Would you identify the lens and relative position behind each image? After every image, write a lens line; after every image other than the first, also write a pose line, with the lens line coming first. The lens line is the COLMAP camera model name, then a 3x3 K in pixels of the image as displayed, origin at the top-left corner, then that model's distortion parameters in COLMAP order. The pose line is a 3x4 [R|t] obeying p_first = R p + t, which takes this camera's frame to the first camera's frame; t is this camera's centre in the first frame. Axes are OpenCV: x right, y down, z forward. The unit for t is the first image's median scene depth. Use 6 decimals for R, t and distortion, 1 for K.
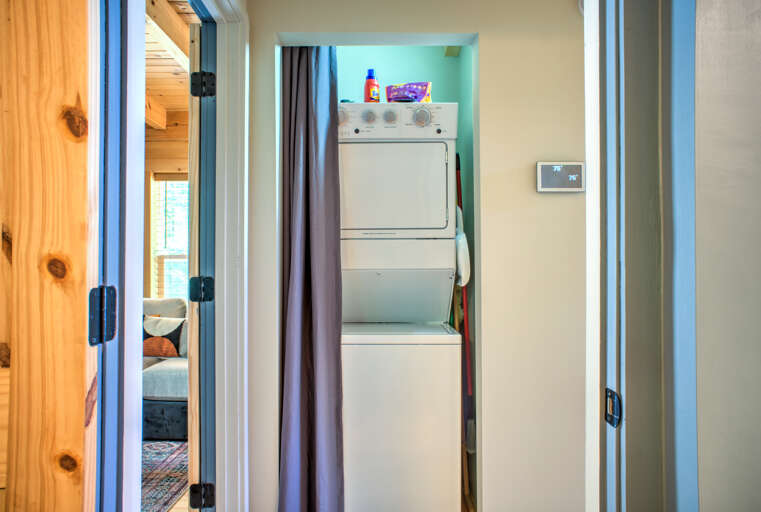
lens RADIAL K [[530.8, 0, 380.5], [0, 530.8, 256.0], [0, 0, 1]] dist [-0.001155, -0.000235]
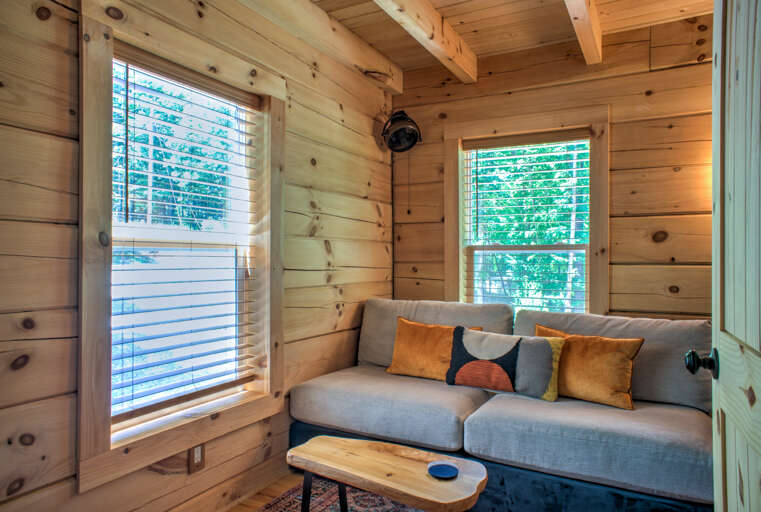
lens RADIAL K [[517.9, 0, 380.5], [0, 517.9, 256.0], [0, 0, 1]] dist [-0.004197, 0.095497]
pose [[0.889093, 0.002740, -0.457718, -0.227092], [0.001510, 0.999959, 0.008919, 0.008202], [0.457724, -0.008621, 0.889053, 0.328148]]
